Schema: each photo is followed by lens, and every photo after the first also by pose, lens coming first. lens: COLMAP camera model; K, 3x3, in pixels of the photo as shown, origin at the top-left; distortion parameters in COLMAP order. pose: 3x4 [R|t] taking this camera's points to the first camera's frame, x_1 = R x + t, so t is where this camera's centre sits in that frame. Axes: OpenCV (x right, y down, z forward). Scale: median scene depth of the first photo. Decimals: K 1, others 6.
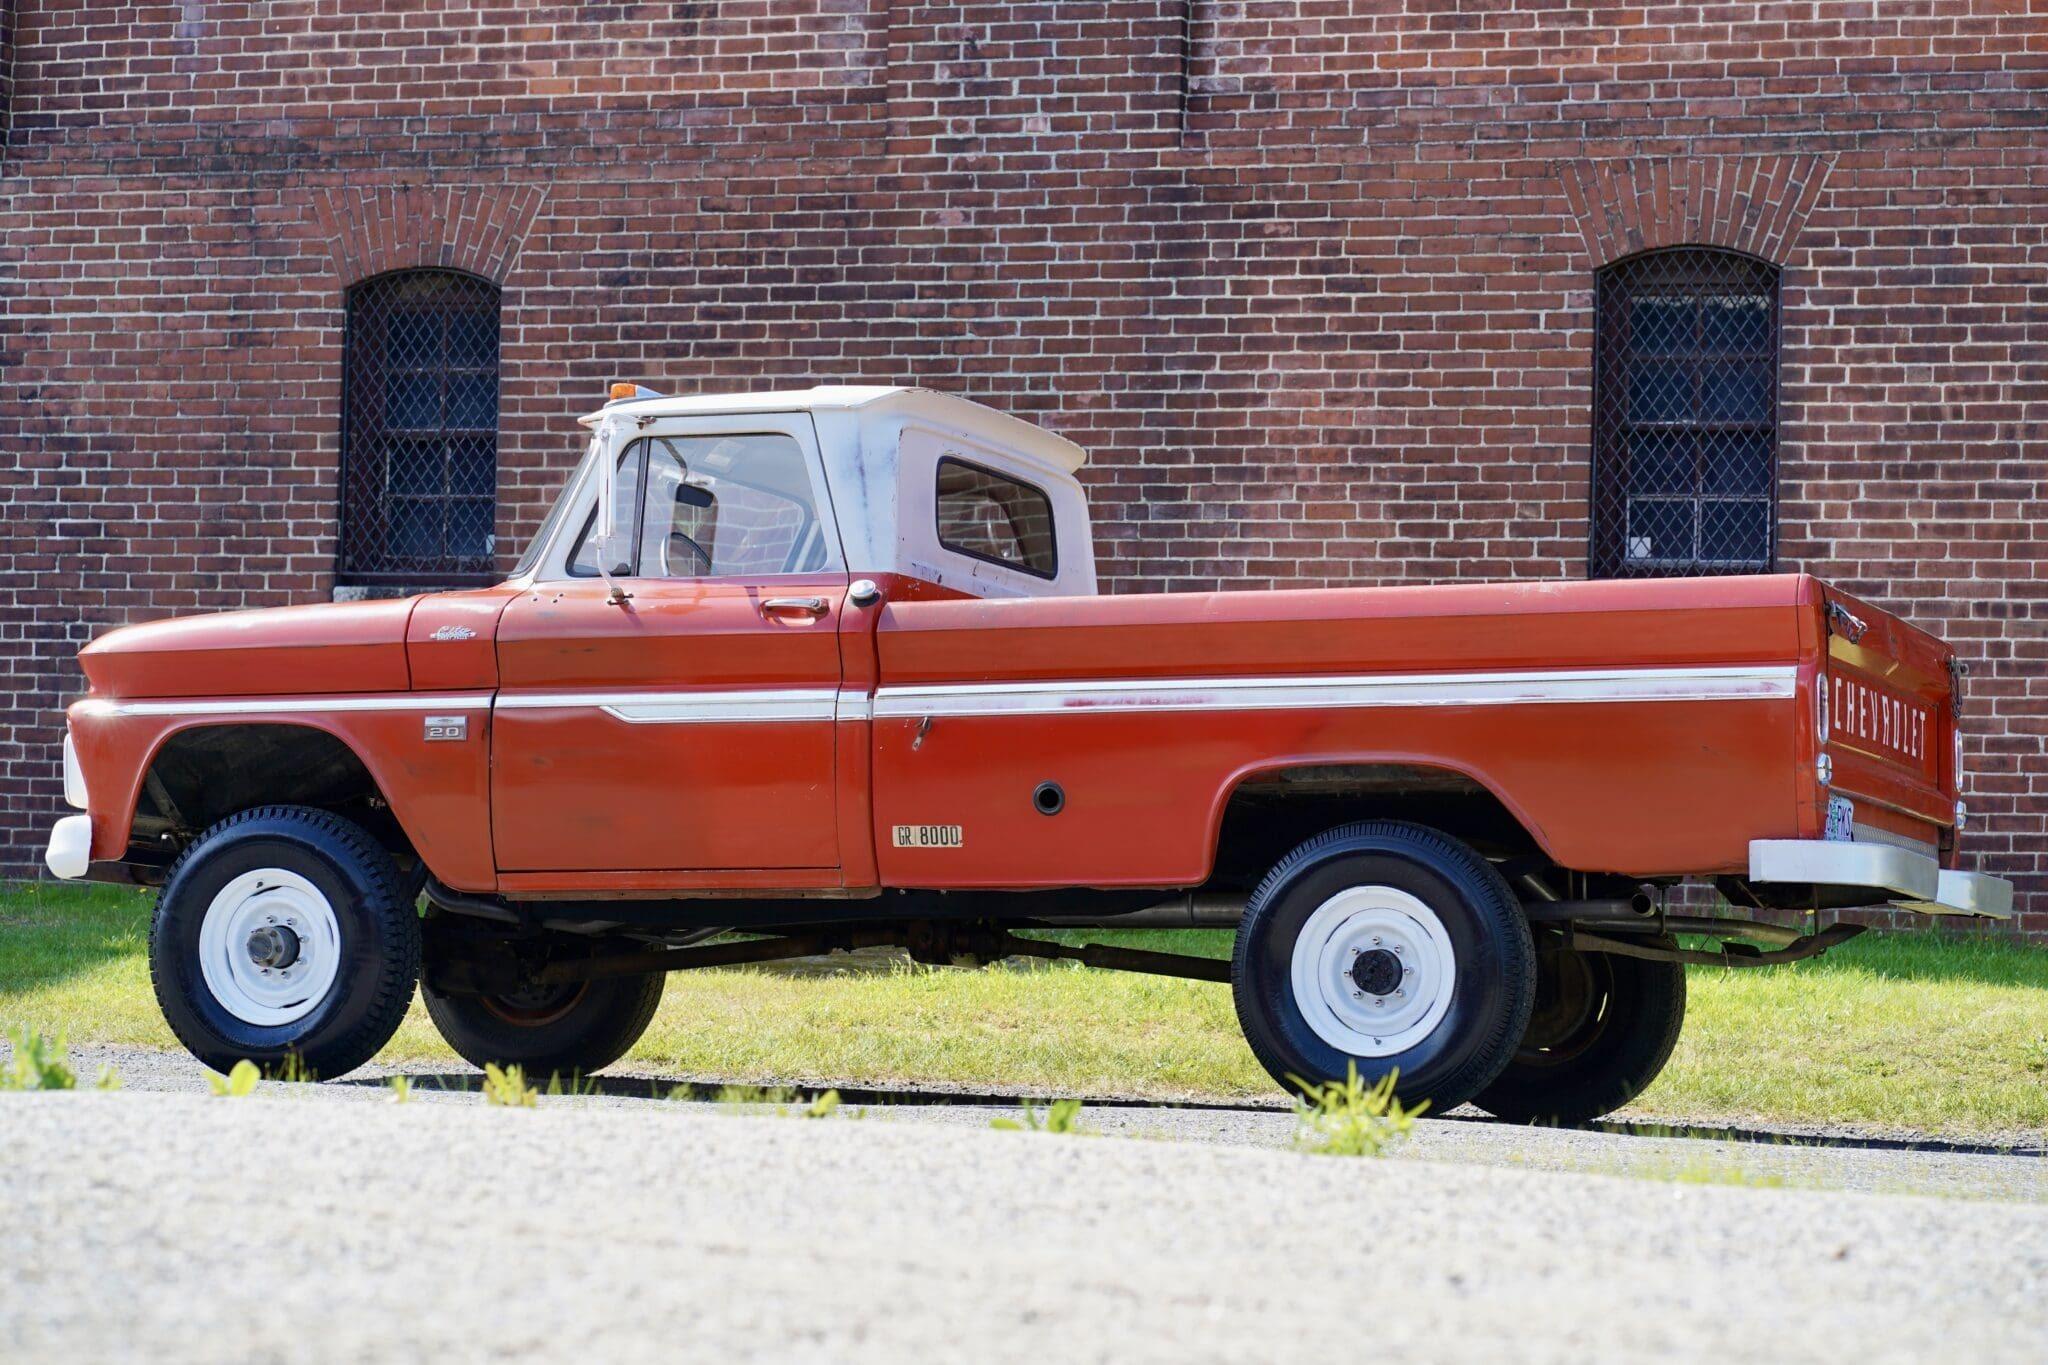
lens RADIAL K [[5166.8, 0, 1036.8], [0, 5166.8, 678.7], [0, 0, 1]] dist [0.014635, 0.000000]
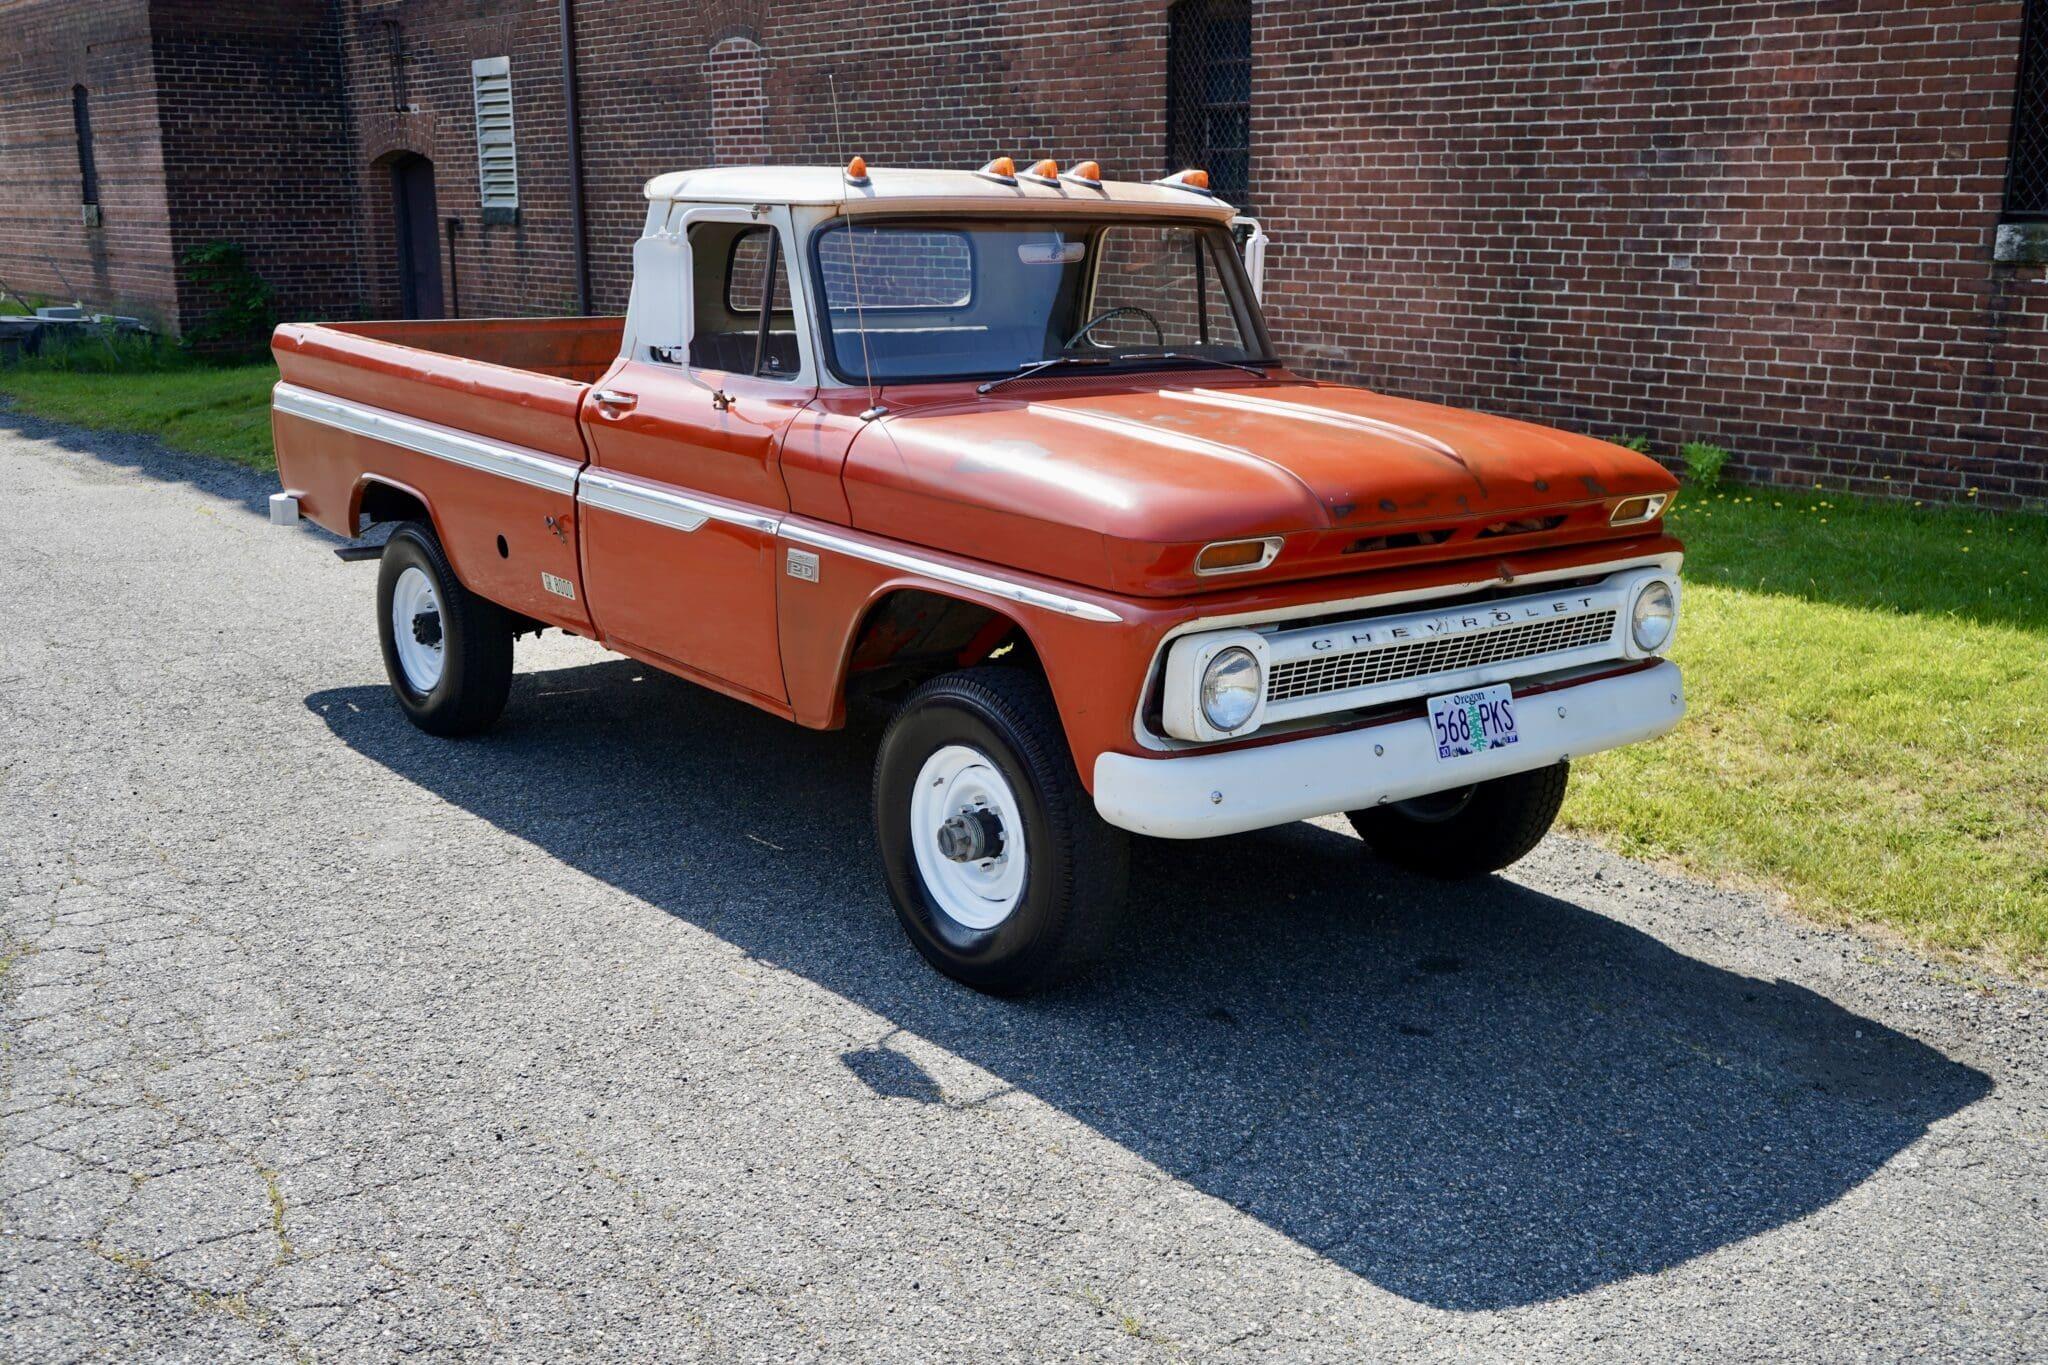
lens RADIAL K [[2080.6, 0, 1029.8], [0, 2080.6, 693.2], [0, 0, 1]] dist [0.000029, 0.000000]
pose [[0.859987, 0.093483, -0.501680, 0.159698], [0.045344, 0.965192, 0.257583, -0.044089], [0.508297, -0.244267, 0.825813, 0.468845]]
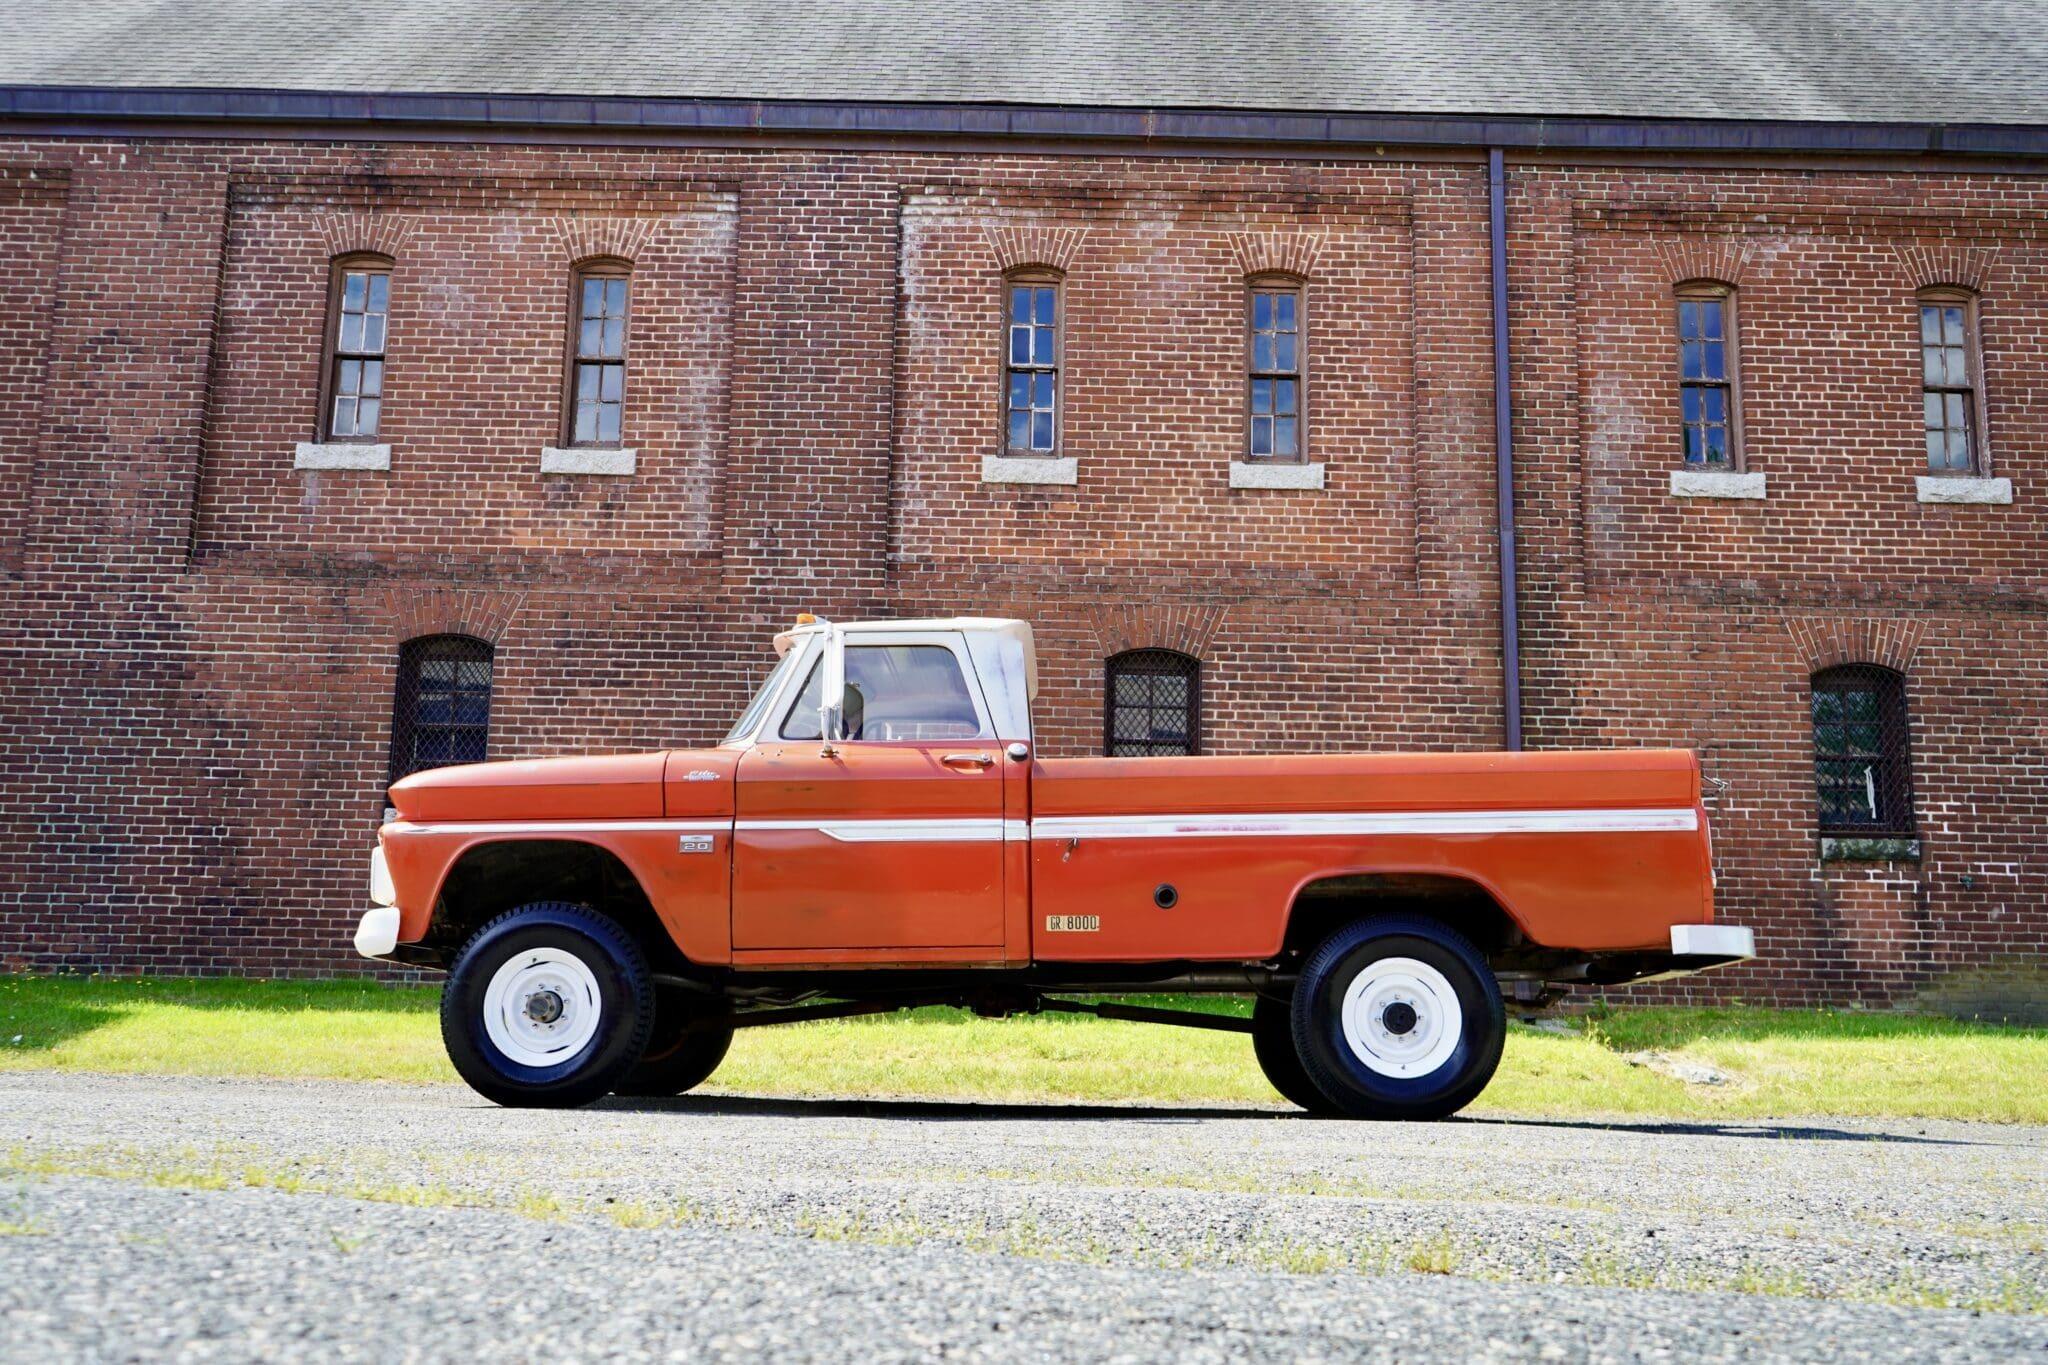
lens RADIAL K [[1753.1, 0, 1032.2], [0, 1753.1, 690.9], [0, 0, 1]] dist [-0.013902, 0.025773]
pose [[0.943955, 0.053615, 0.325691, -0.131918], [-0.010091, 0.990946, -0.133882, 0.022017], [-0.329920, 0.123092, 0.935949, 0.379996]]
